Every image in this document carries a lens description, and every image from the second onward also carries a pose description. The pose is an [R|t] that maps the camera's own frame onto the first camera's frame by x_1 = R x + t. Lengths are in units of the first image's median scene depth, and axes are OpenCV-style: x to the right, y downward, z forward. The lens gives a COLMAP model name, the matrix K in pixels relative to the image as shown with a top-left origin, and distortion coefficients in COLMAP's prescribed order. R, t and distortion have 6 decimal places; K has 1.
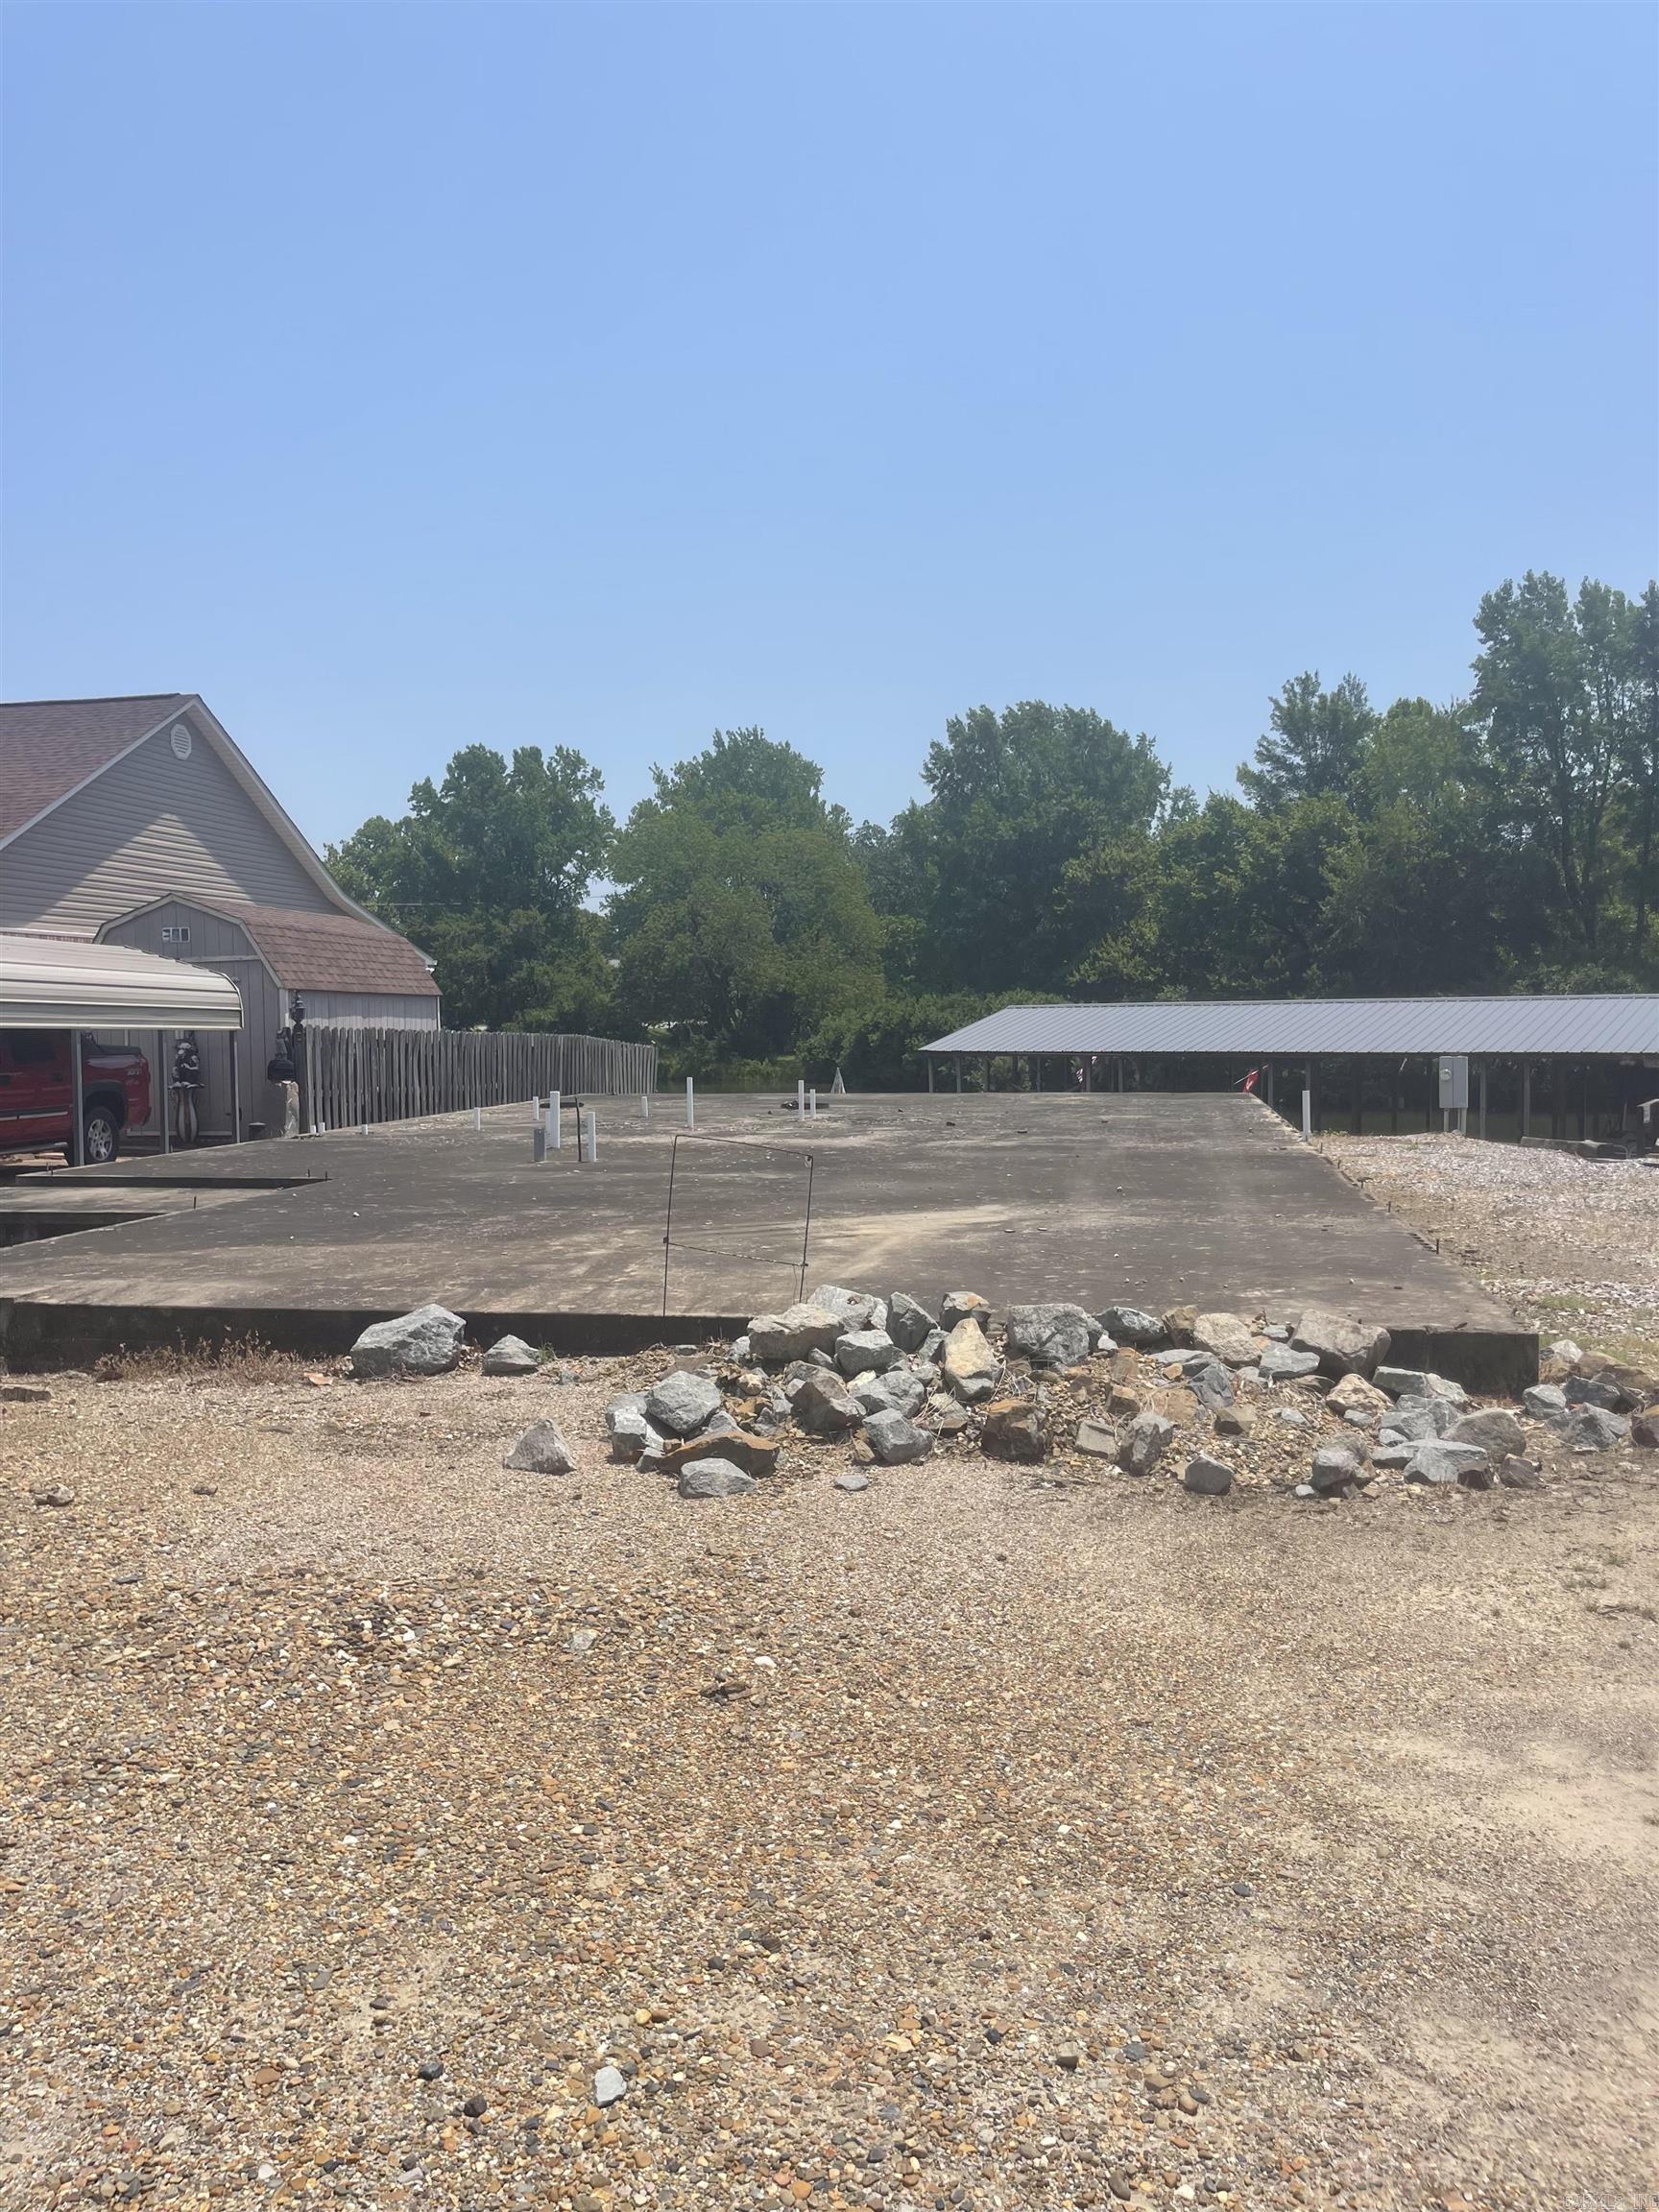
lens RADIAL K [[1692.6, 0, 804.8], [0, 1692.6, 1112.9], [0, 0, 1]] dist [0.060545, -0.084107]
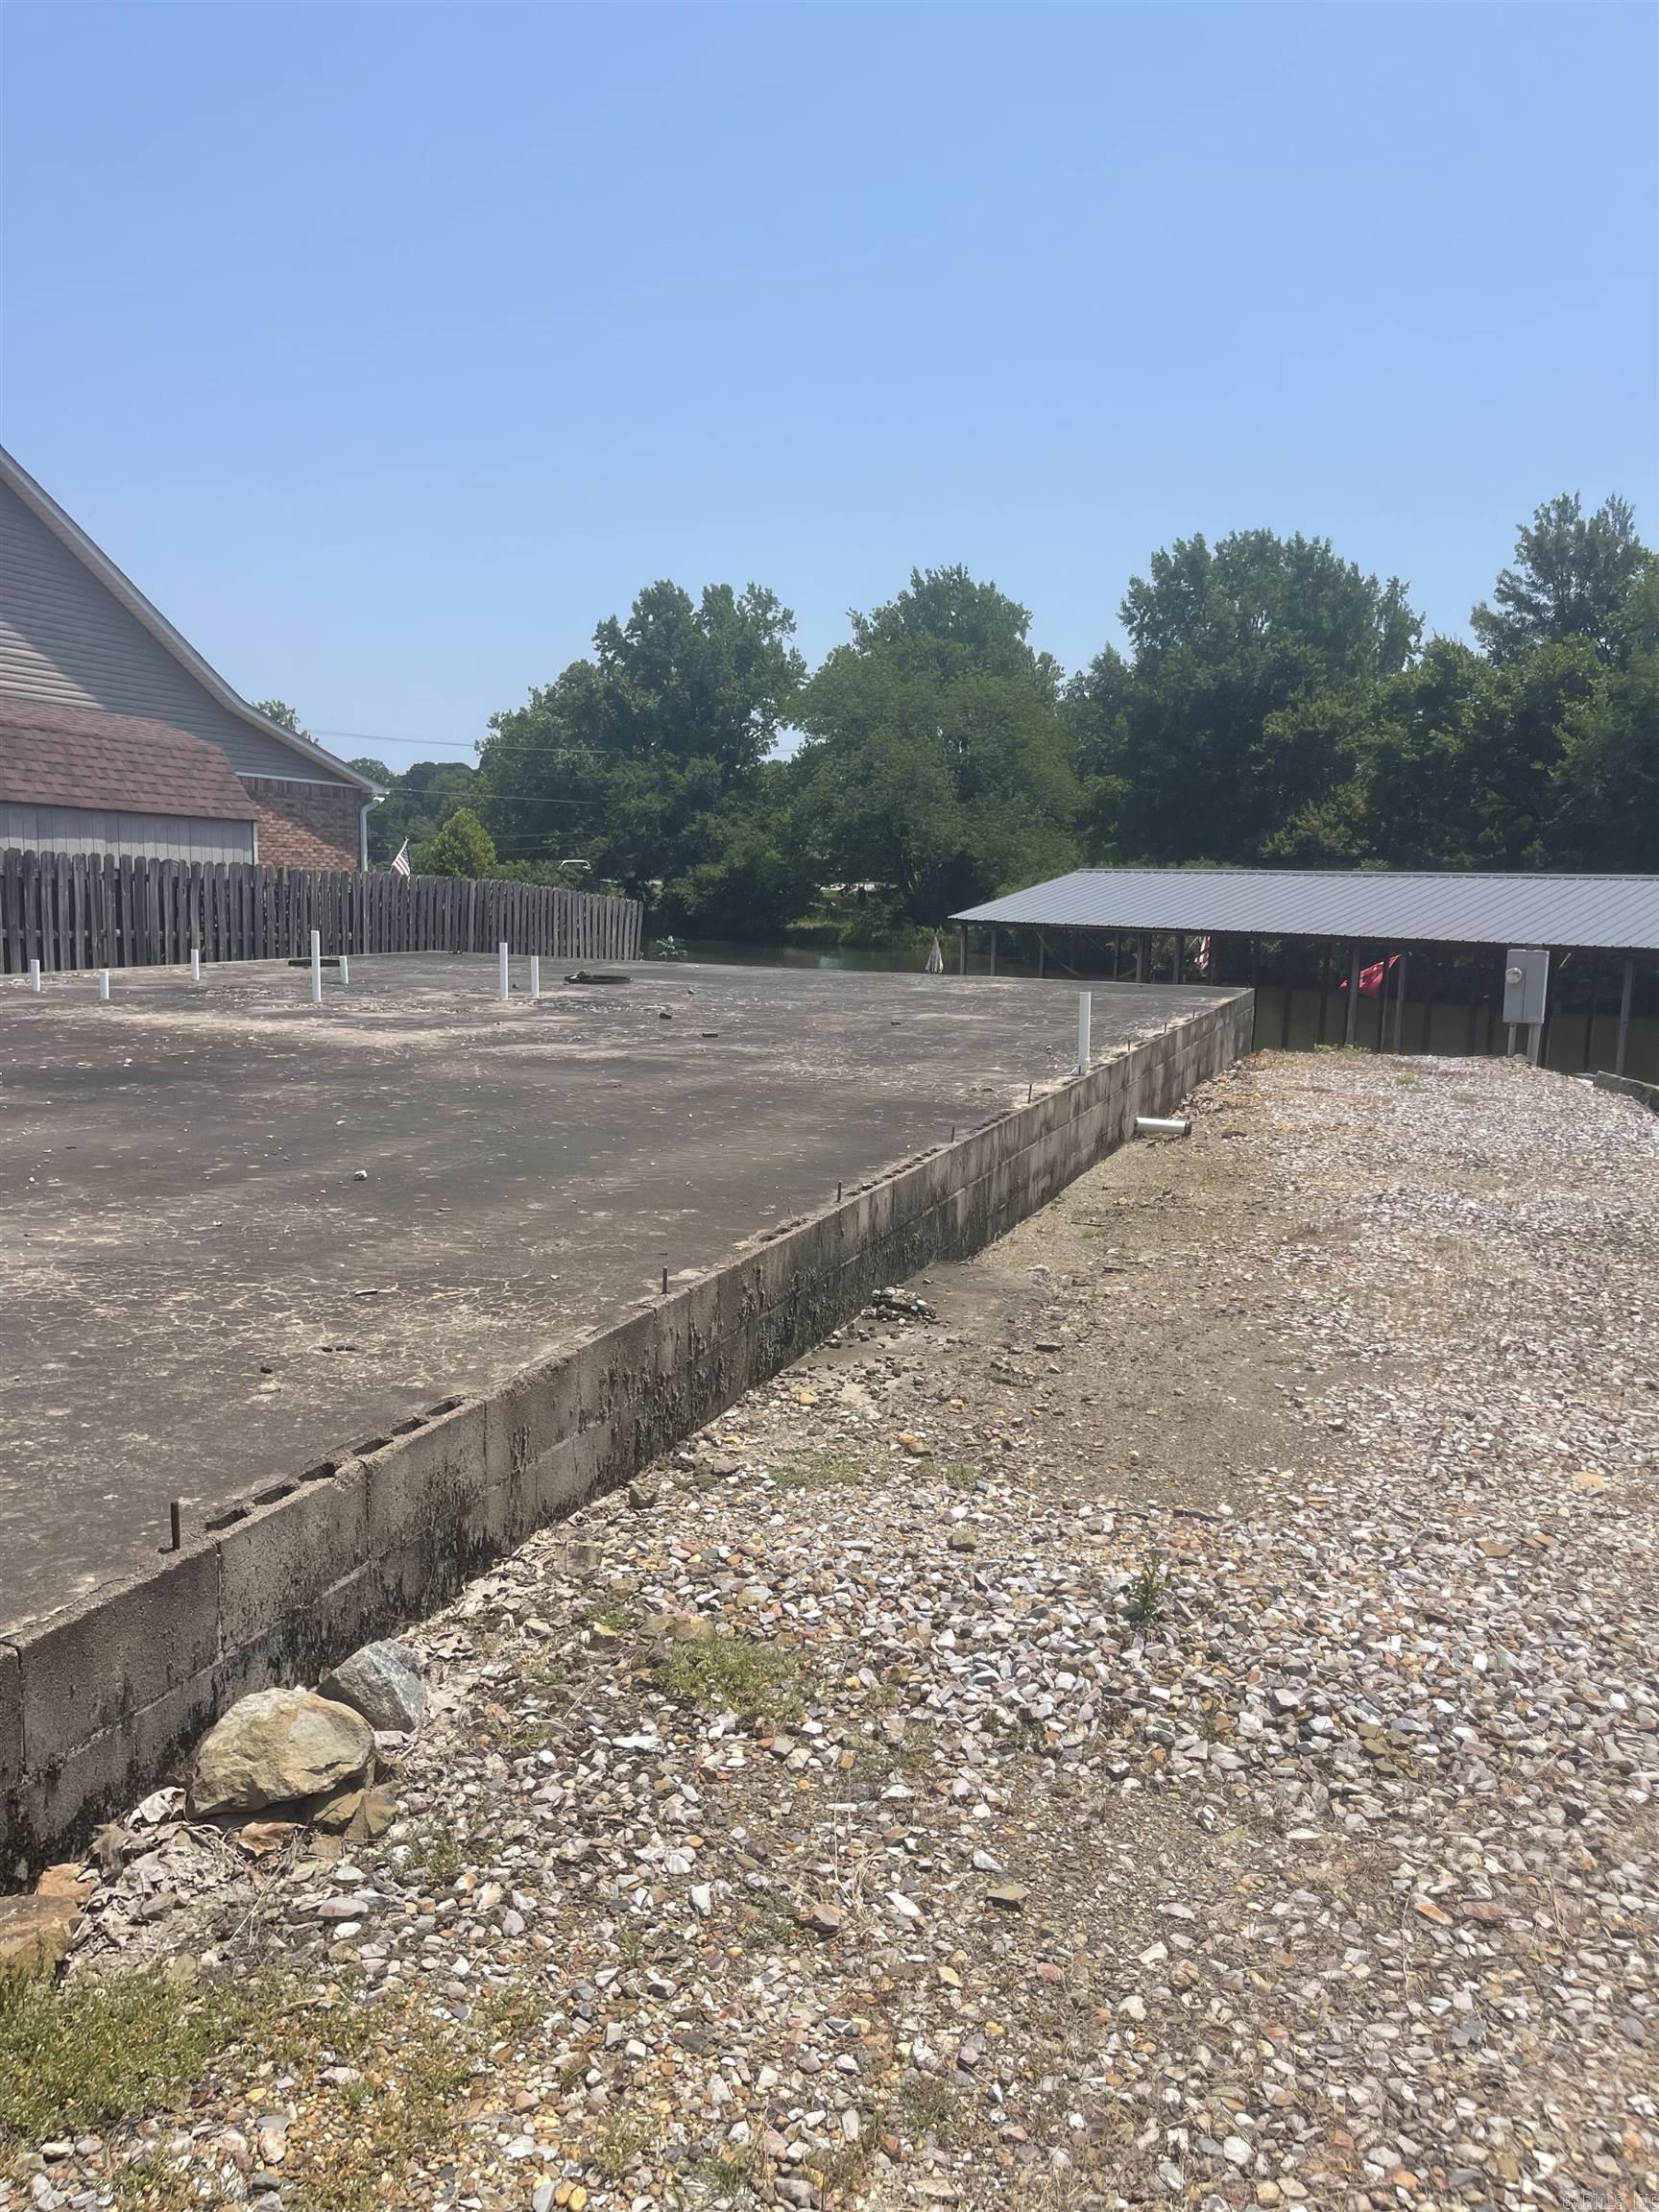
lens RADIAL K [[1692.6, 0, 804.8], [0, 1692.6, 1112.9], [0, 0, 1]] dist [0.060545, -0.084107]
pose [[0.988118, 0.058060, -0.142311, 0.062406], [-0.046704, 0.995547, 0.081877, -0.003275], [0.146431, -0.074258, 0.986430, 0.082238]]
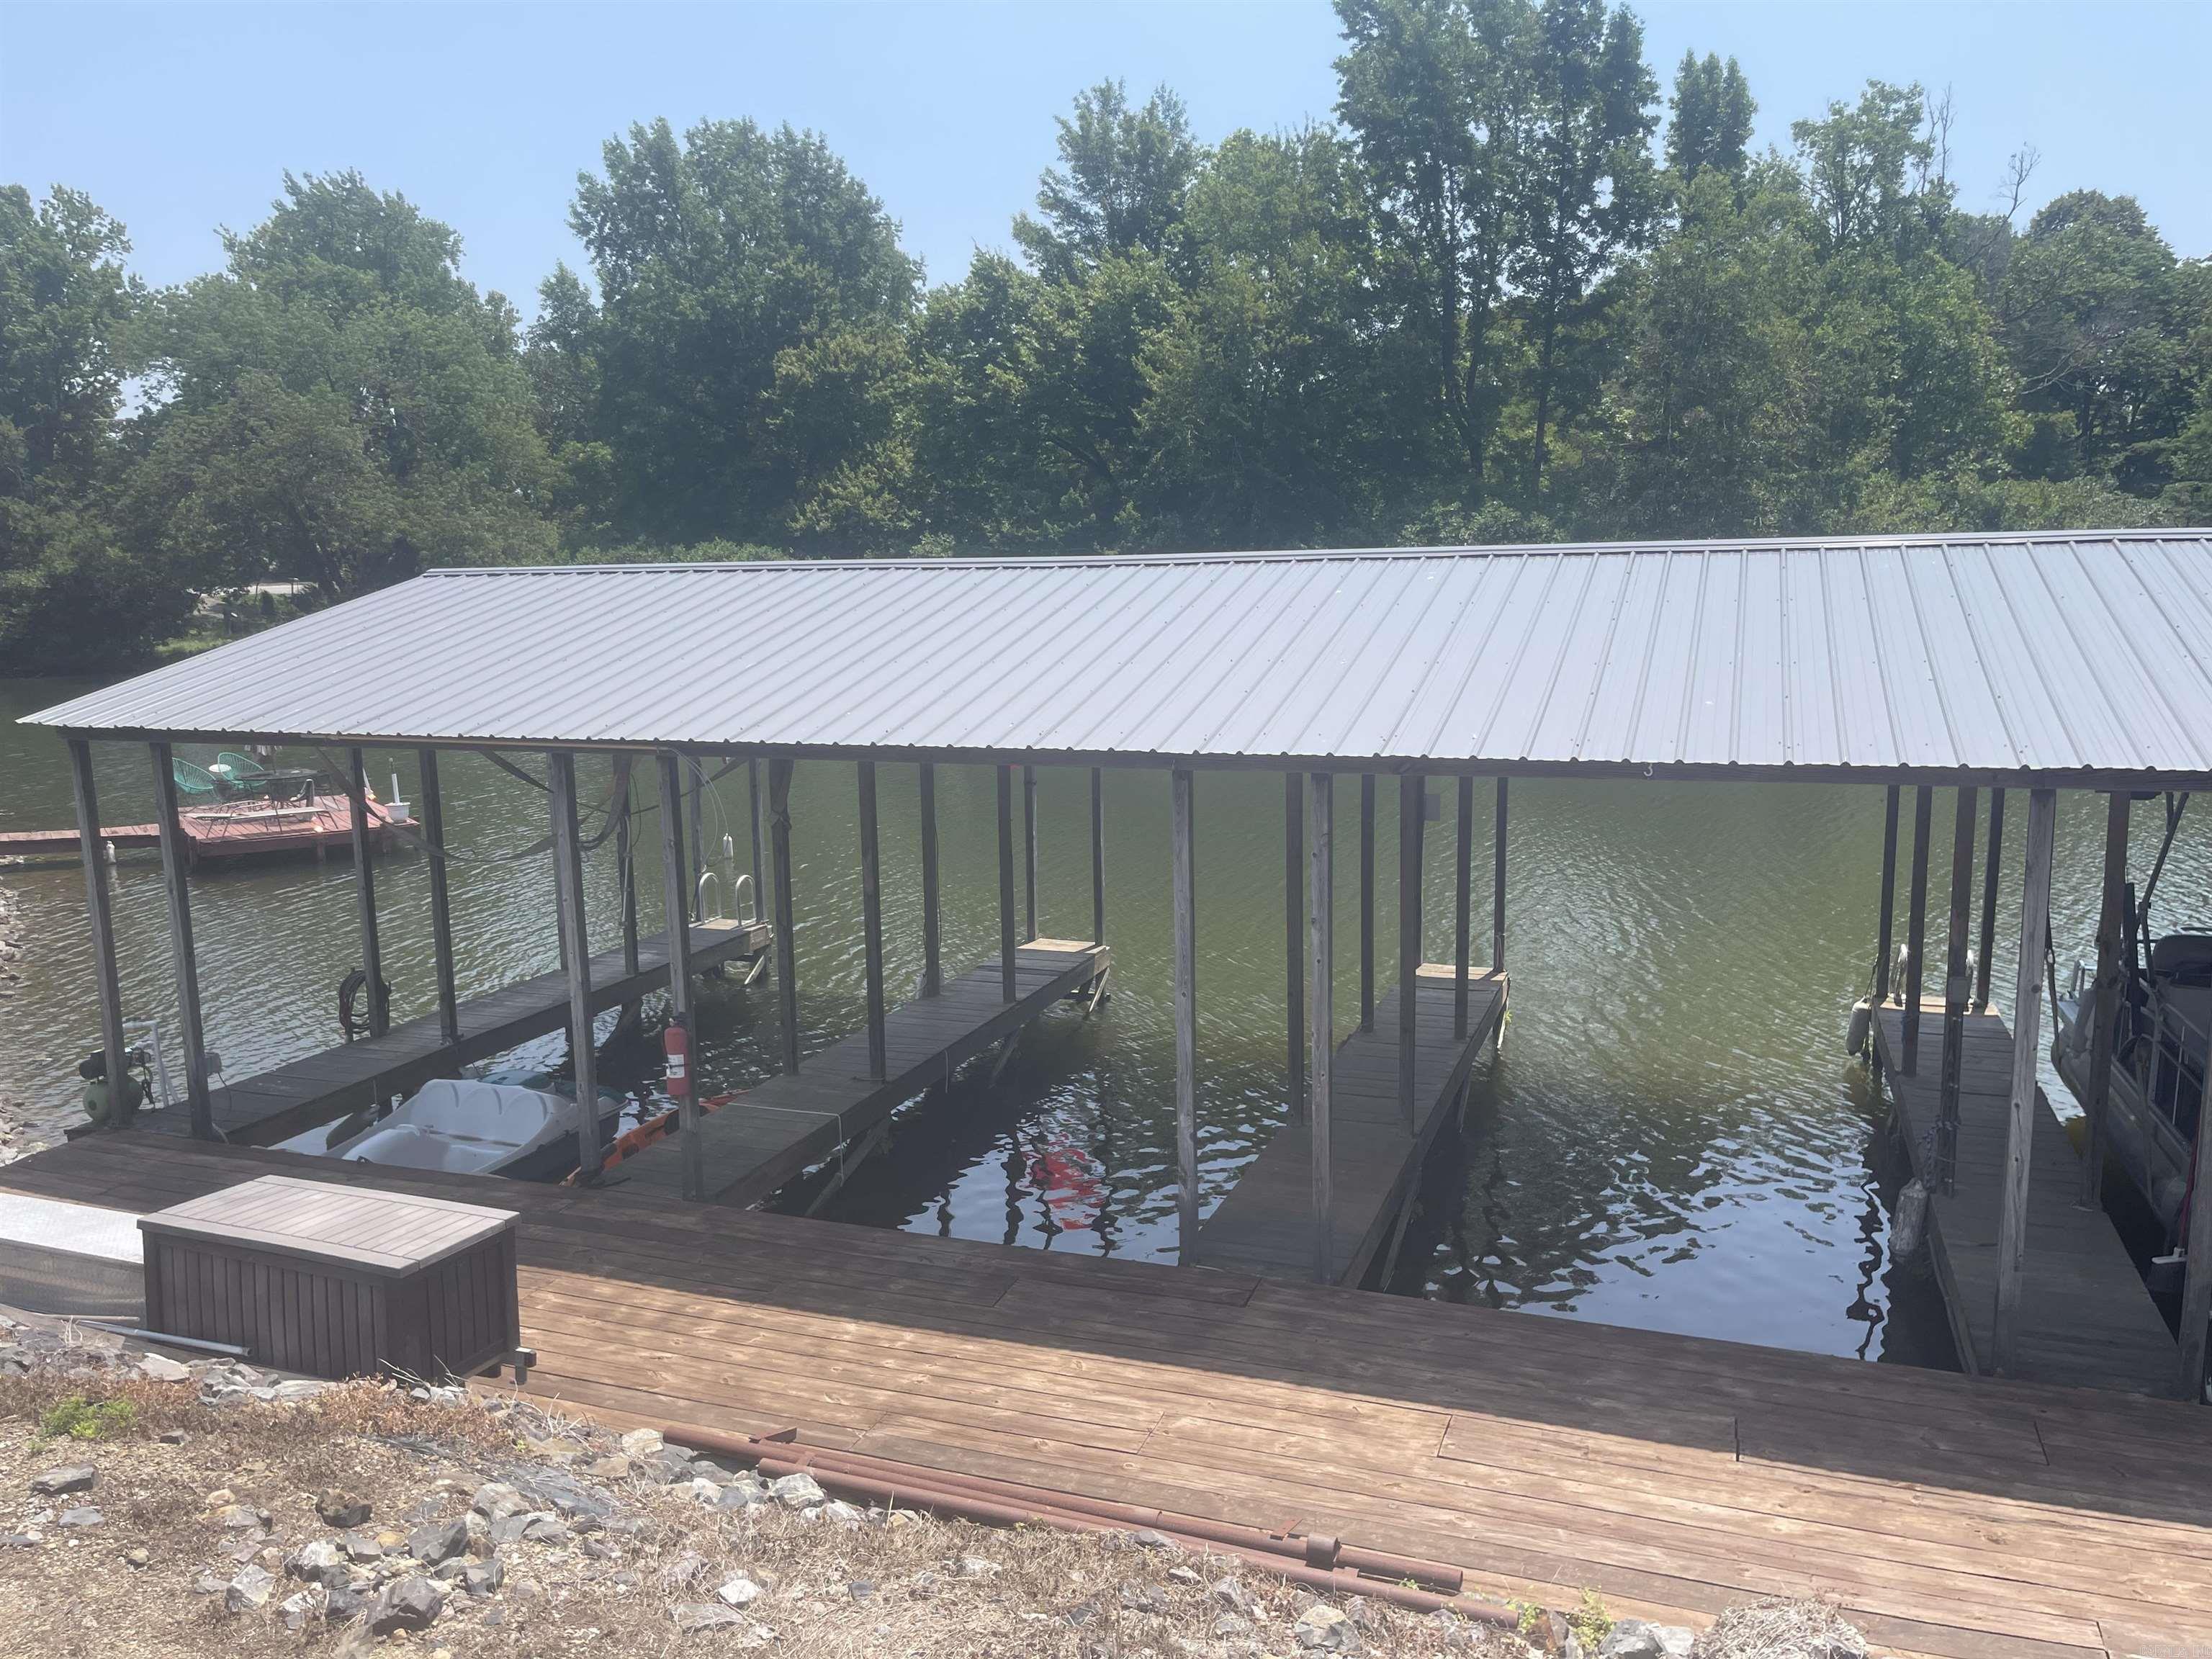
lens RADIAL K [[1644.8, 0, 1121.1], [0, 1644.8, 847.8], [0, 0, 1]] dist [0.057513, -0.076759]
pose [[0.952316, -0.057772, 0.299595, 0.085052], [0.024978, 0.993376, 0.112159, -0.022734], [-0.304091, -0.099327, 0.947451, 0.345308]]
